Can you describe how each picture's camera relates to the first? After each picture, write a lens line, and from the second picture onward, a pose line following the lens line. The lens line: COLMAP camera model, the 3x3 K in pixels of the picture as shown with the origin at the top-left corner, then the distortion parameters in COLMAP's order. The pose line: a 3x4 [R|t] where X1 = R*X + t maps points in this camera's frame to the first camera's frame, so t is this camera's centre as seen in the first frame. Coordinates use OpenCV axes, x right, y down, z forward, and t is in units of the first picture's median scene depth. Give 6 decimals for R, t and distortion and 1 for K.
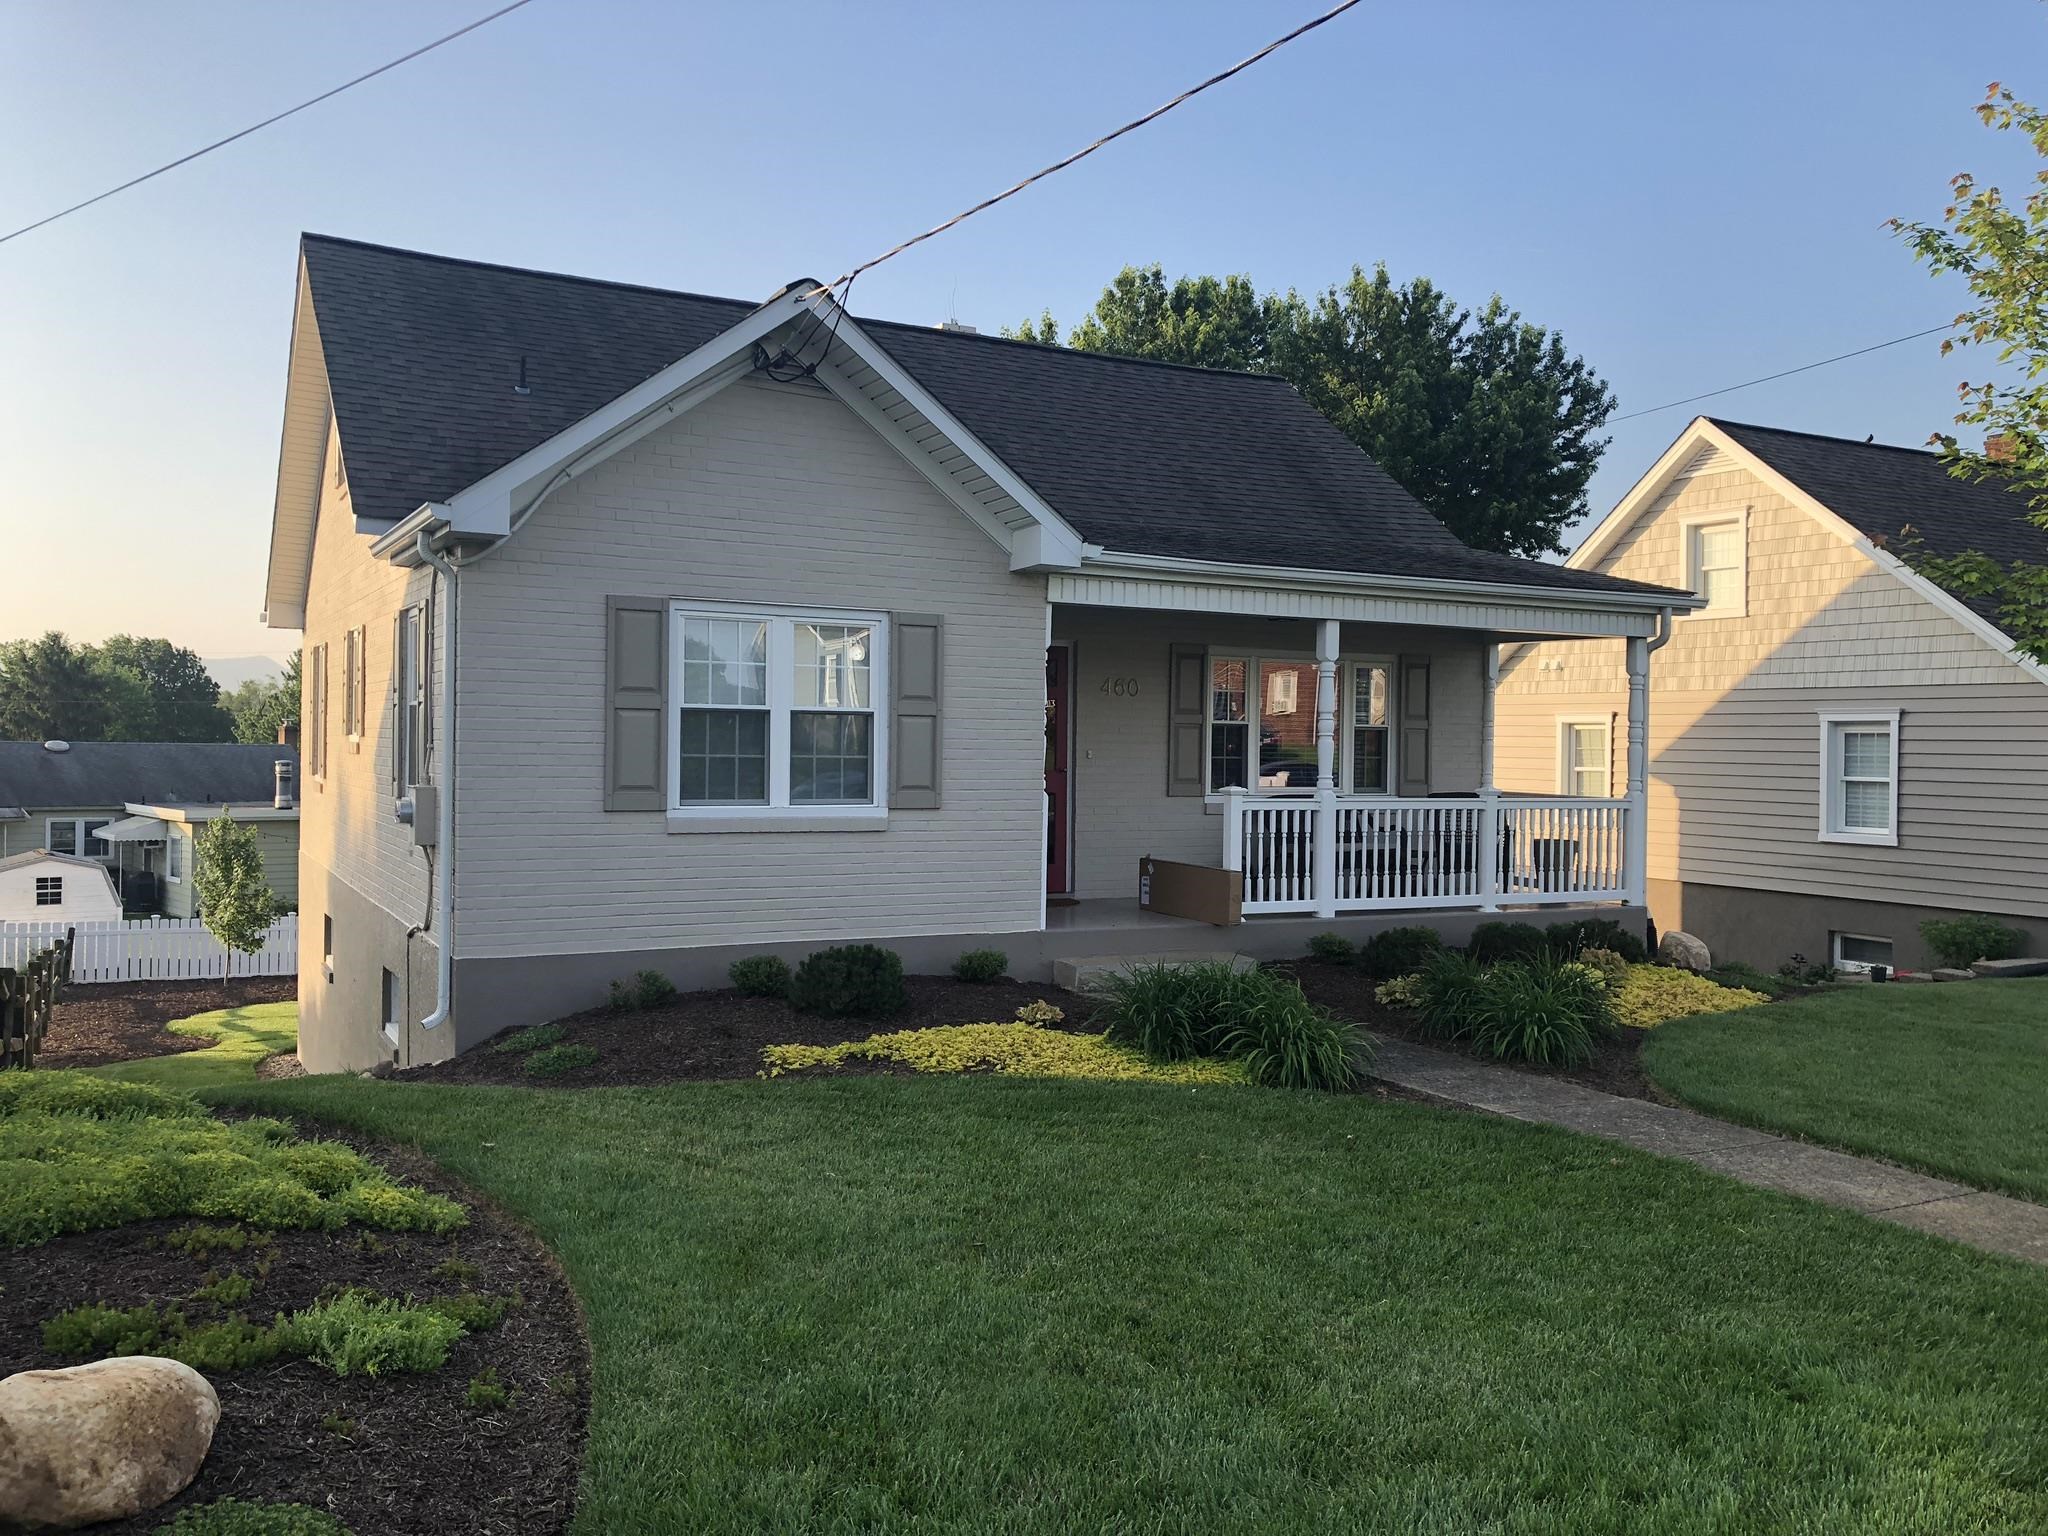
lens RADIAL K [[1681.0, 0, 1051.9], [0, 1681.0, 772.3], [0, 0, 1]] dist [0.025895, -0.004005]
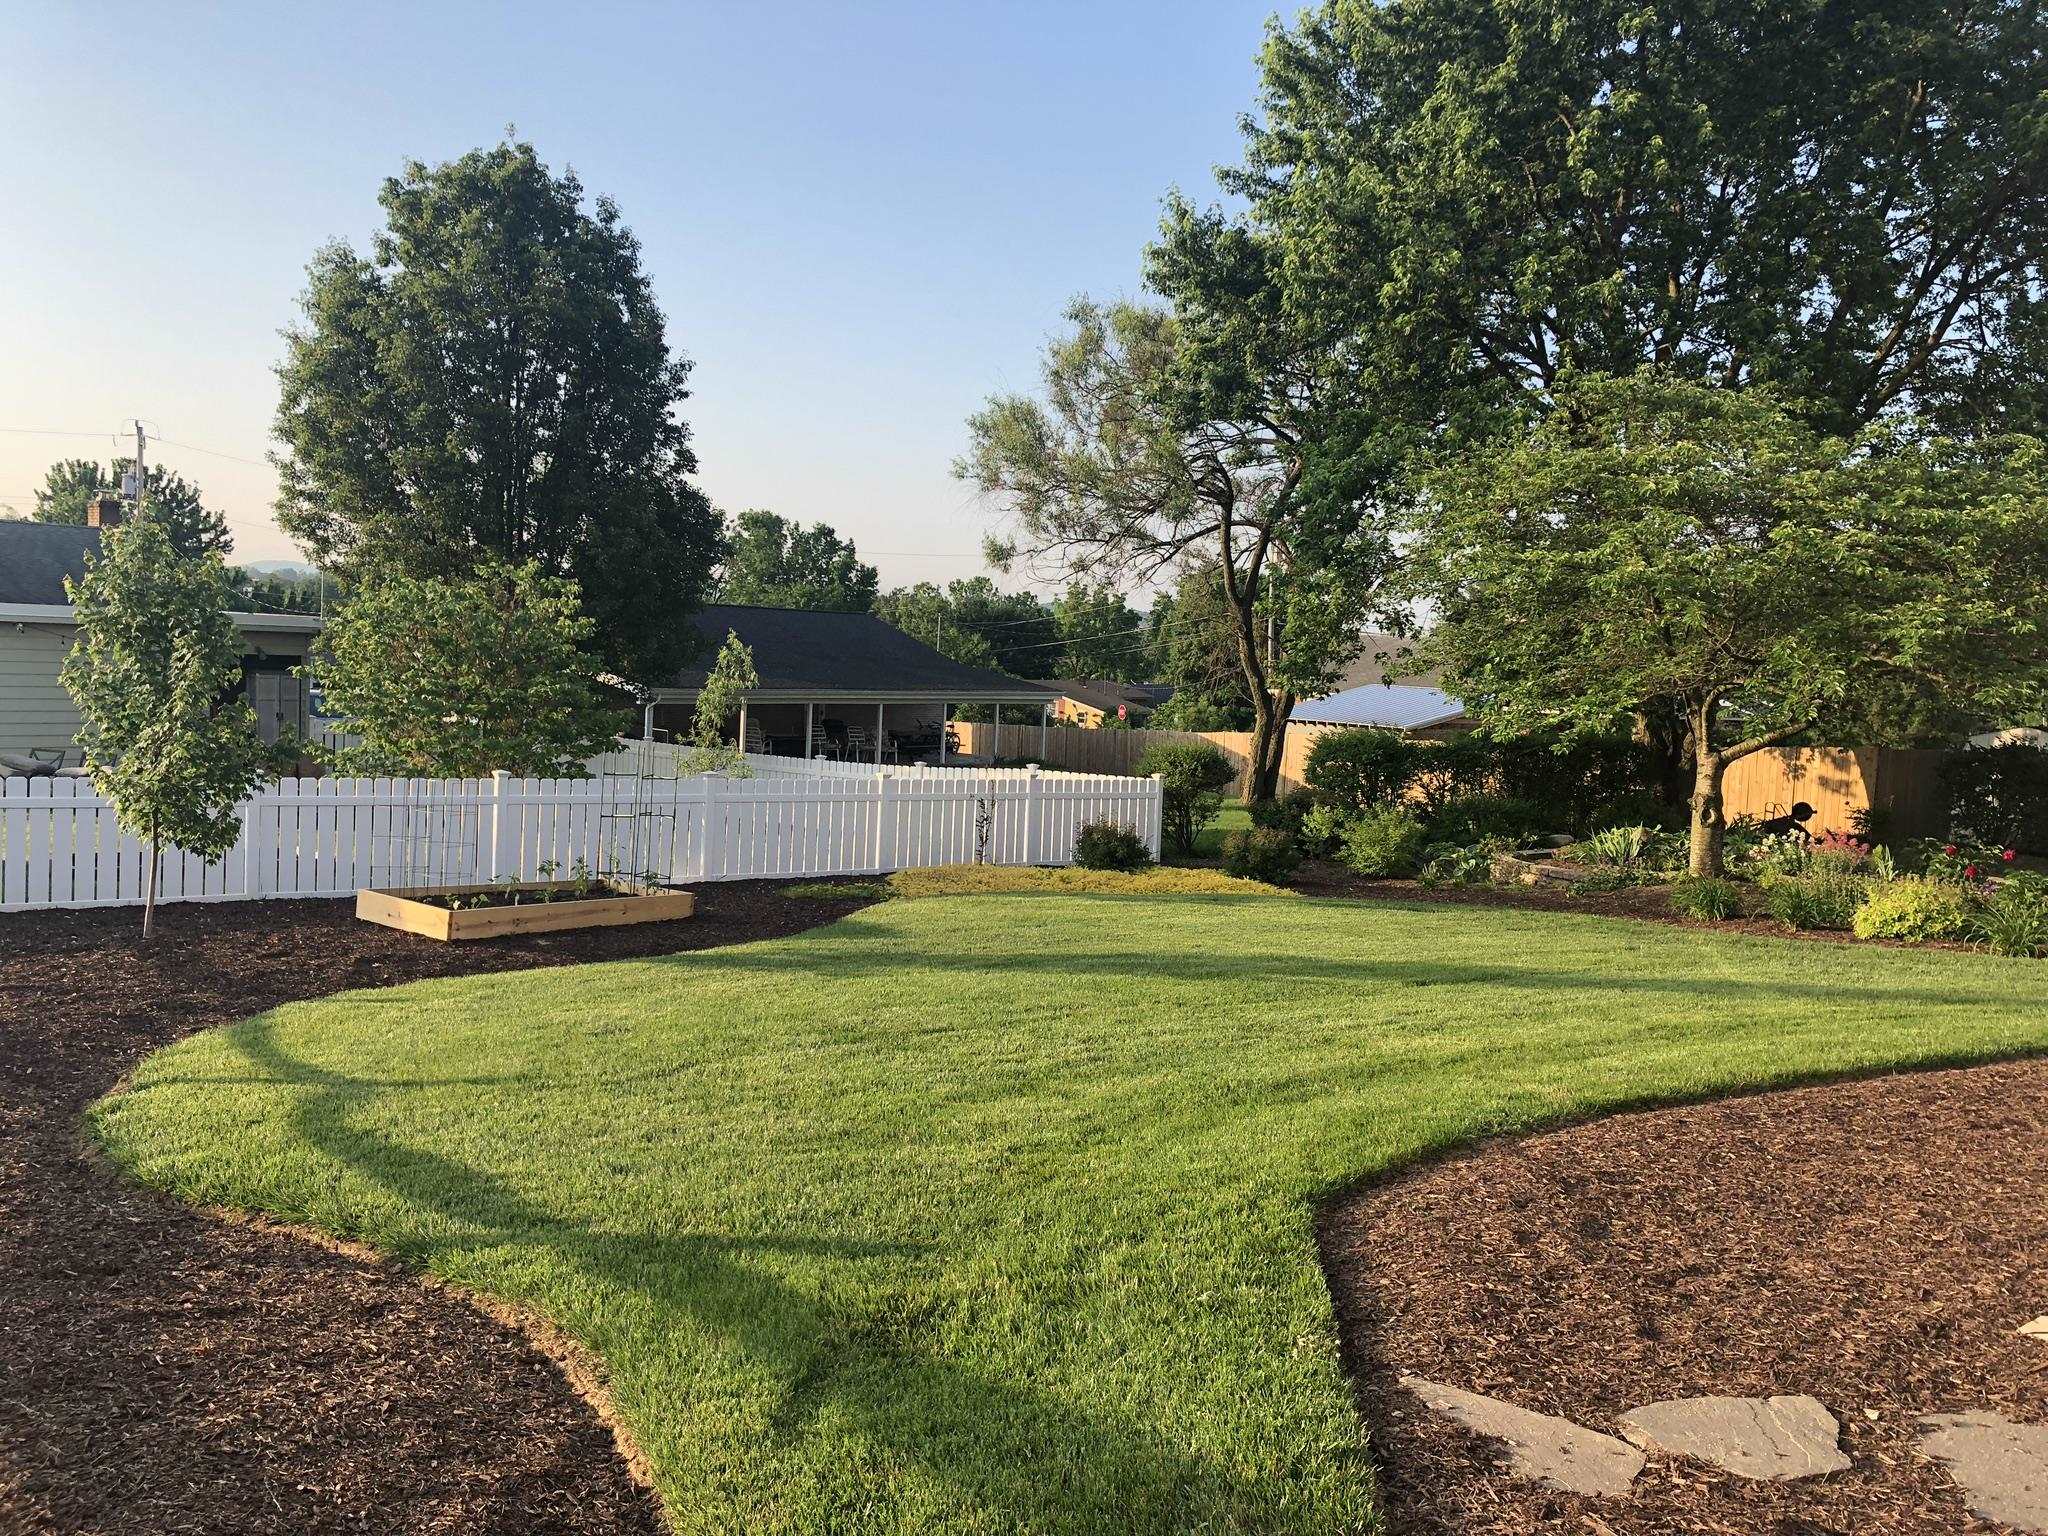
lens RADIAL K [[1681.0, 0, 1016.2], [0, 1681.0, 758.6], [0, 0, 1]] dist [0.025895, -0.004005]
pose [[0.993389, 0.023610, 0.112344, -0.762409], [-0.029730, 0.998146, 0.053115, 0.128667], [-0.110882, -0.056104, 0.992249, 1.333344]]
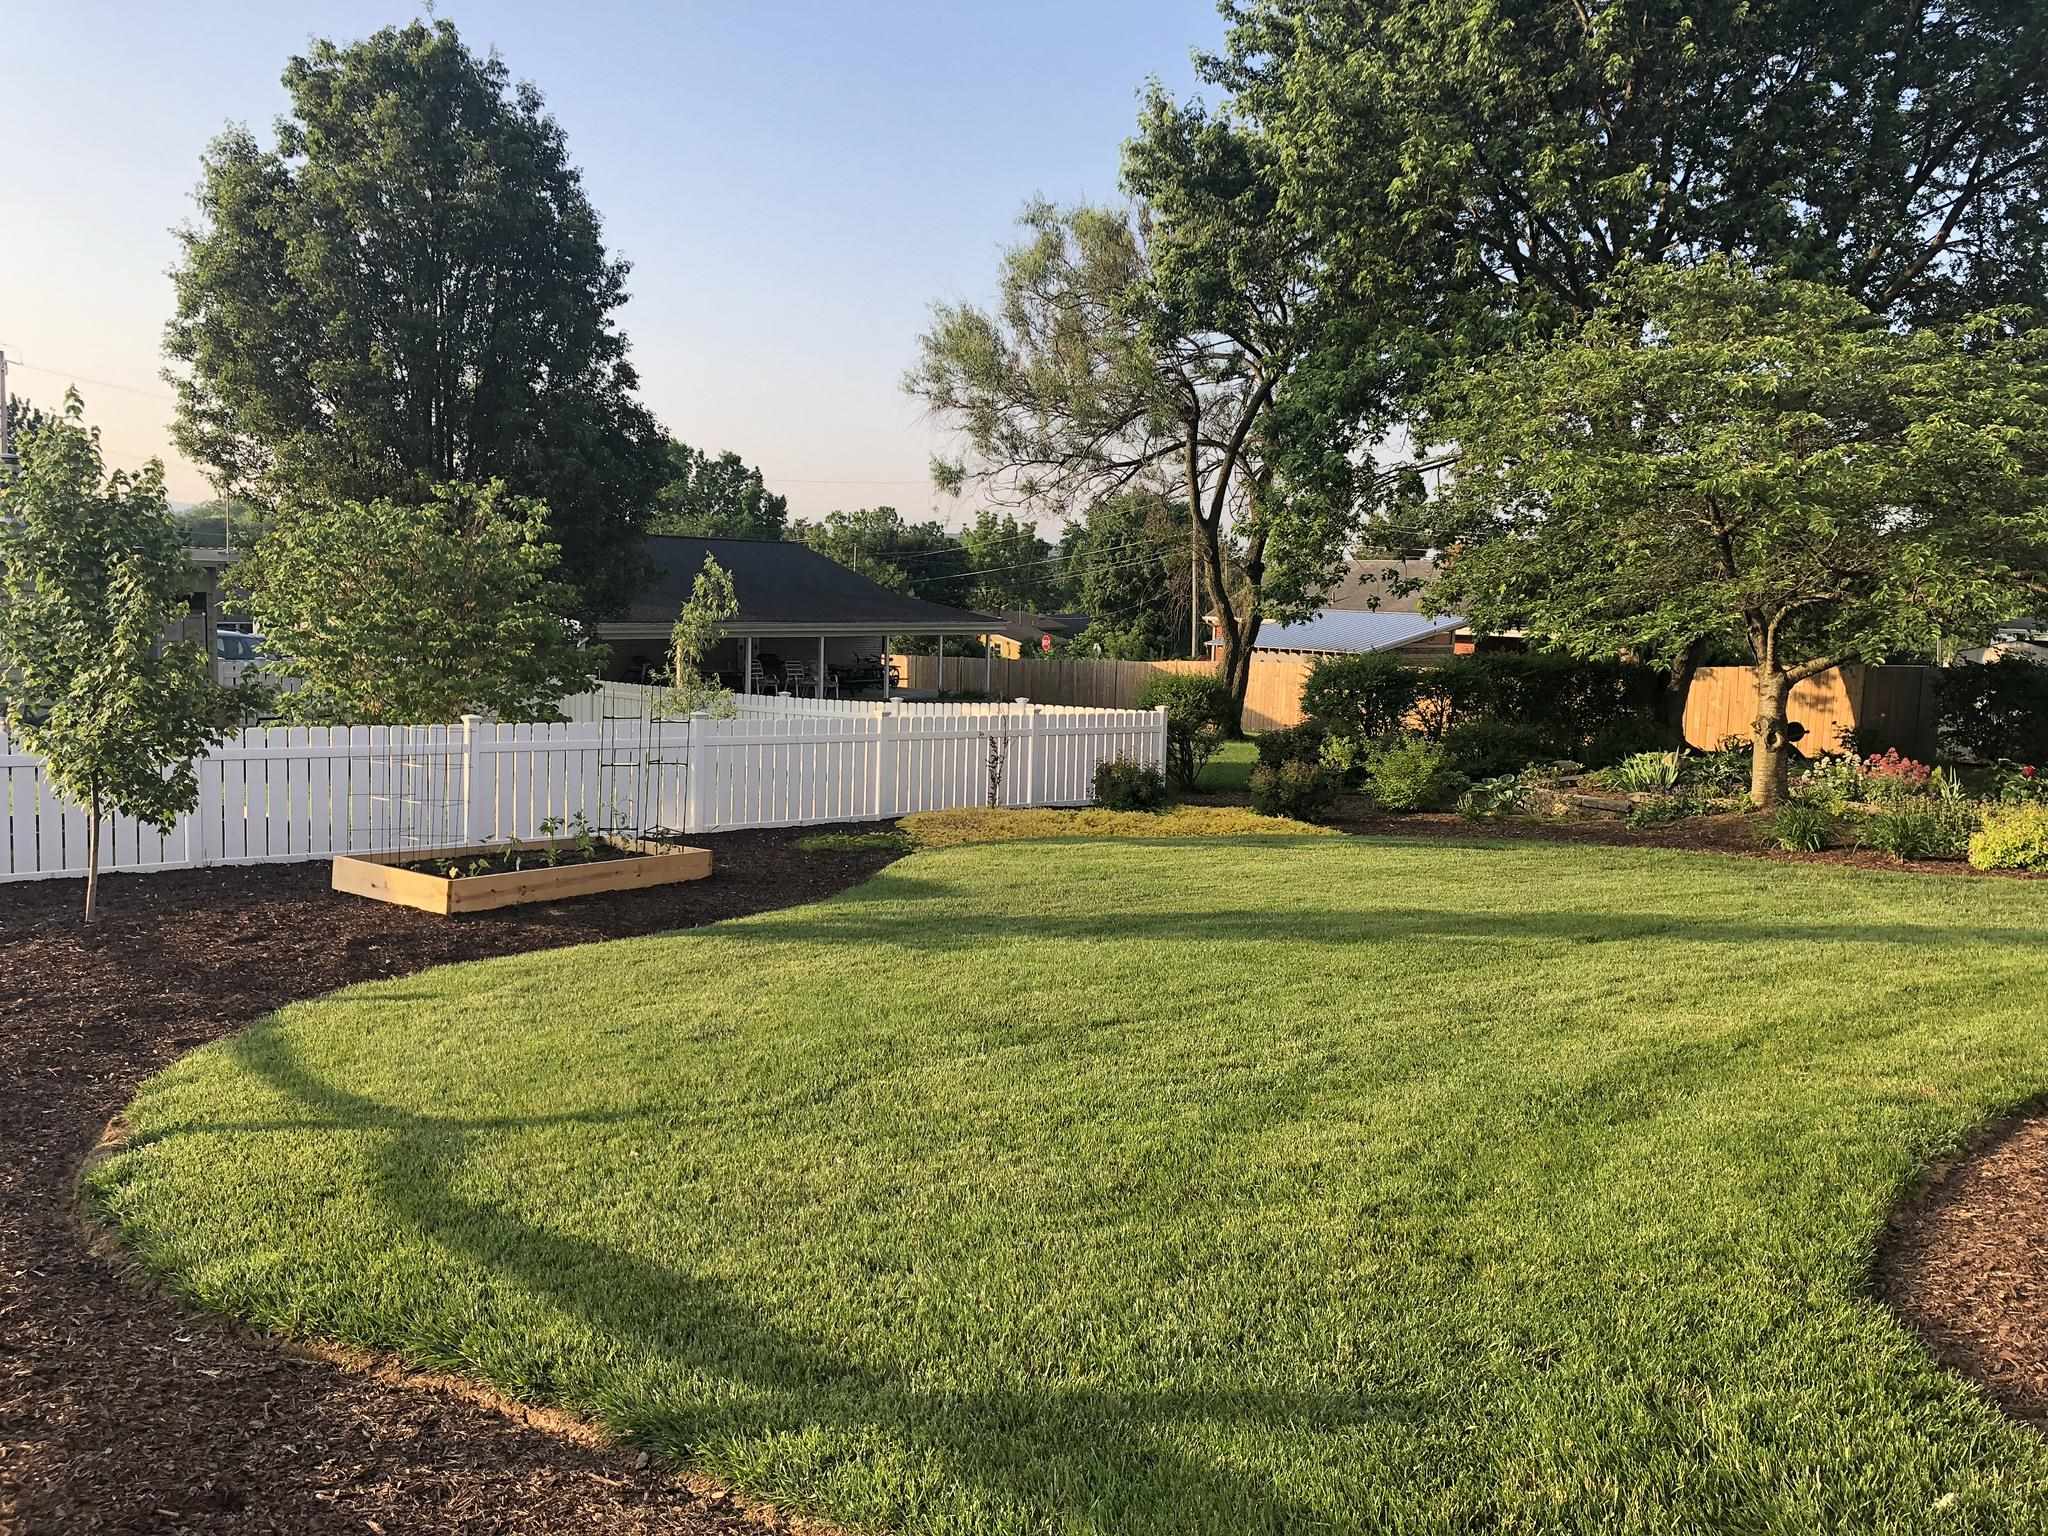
lens RADIAL K [[1681.0, 0, 1031.6], [0, 1681.0, 761.6], [0, 0, 1]] dist [0.025895, -0.004005]
pose [[0.983912, -0.000711, 0.178653, -0.843397], [-0.016373, 0.995425, 0.094135, 0.135305], [-0.177902, -0.095546, 0.979399, 1.466219]]
